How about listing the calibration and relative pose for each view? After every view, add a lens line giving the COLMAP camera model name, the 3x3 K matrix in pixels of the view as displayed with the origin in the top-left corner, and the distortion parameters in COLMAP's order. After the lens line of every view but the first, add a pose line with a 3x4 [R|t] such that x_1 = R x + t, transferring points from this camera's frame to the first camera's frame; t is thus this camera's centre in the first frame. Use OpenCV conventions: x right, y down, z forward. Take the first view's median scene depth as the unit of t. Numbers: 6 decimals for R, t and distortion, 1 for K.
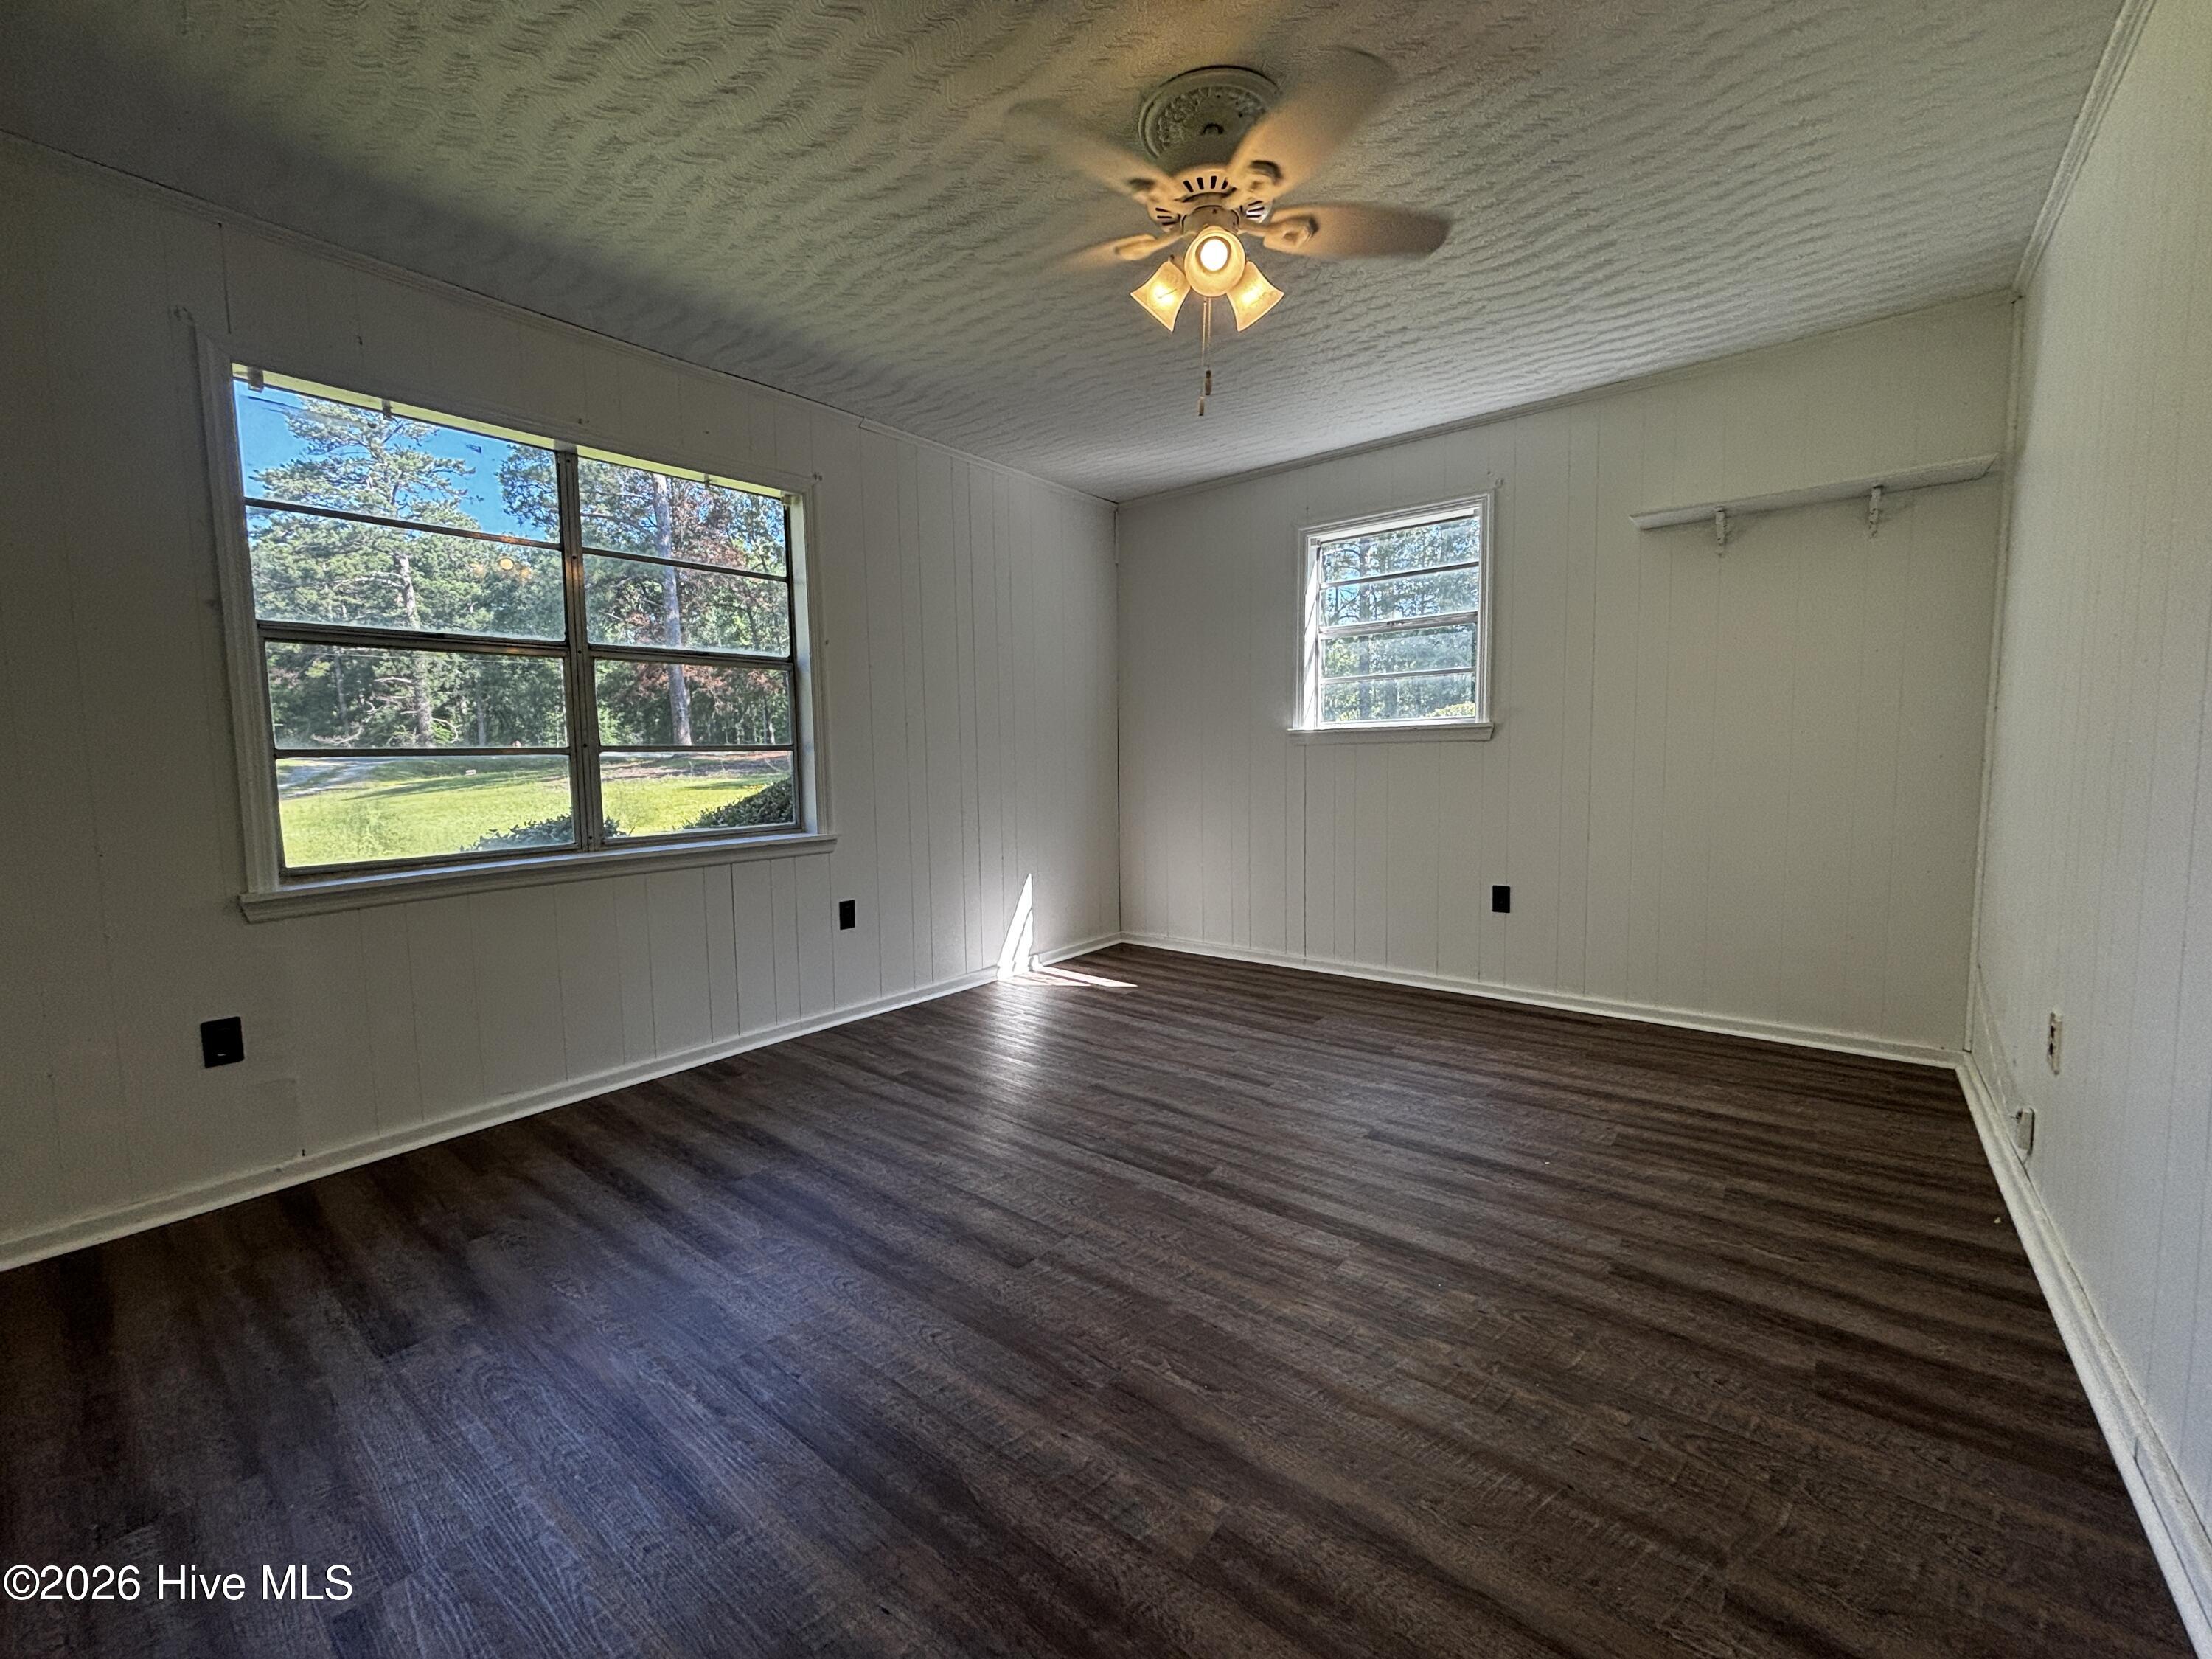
lens RADIAL K [[937.5, 0, 1156.8], [0, 937.5, 830.8], [0, 0, 1]] dist [0.009897, -0.000374]
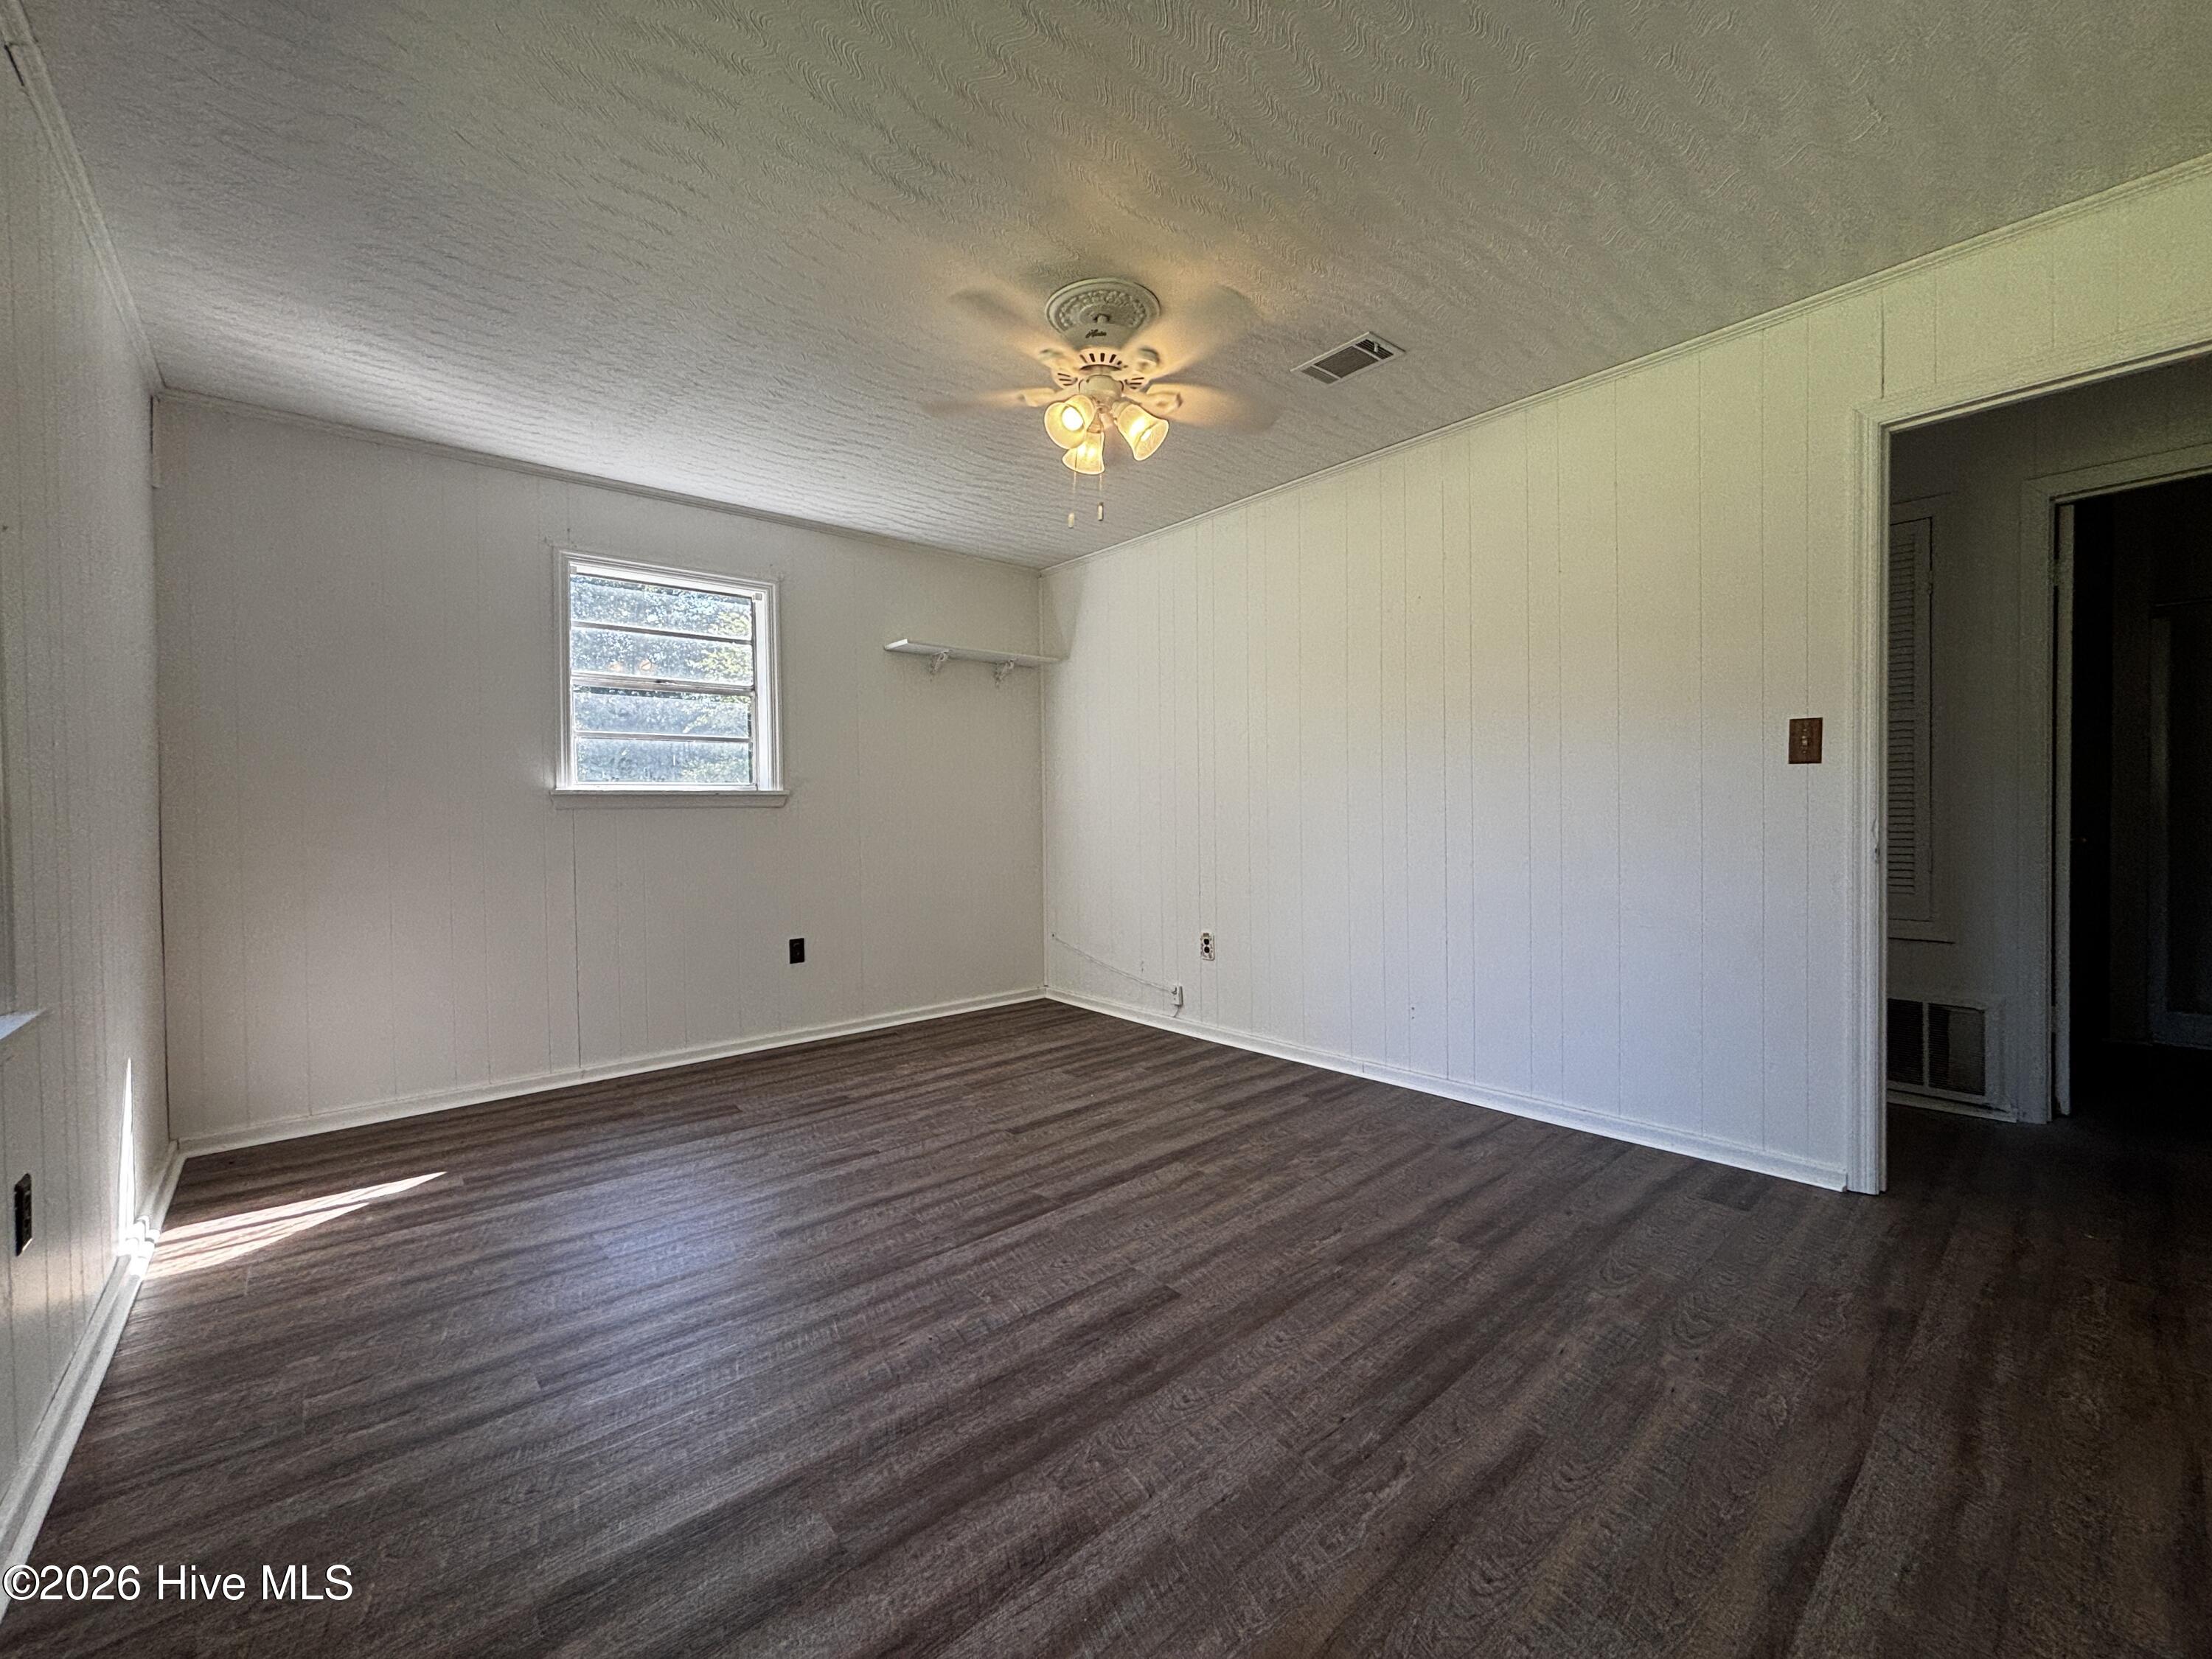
lens RADIAL K [[891.4, 0, 1106.0], [0, 891.4, 829.5], [0, 0, 1]] dist [0.004215, -0.000175]
pose [[0.177447, -0.009384, 0.984086, -0.771546], [0.092286, 0.995707, -0.007146, -0.036263], [-0.979794, 0.092086, 0.177551, 0.579985]]
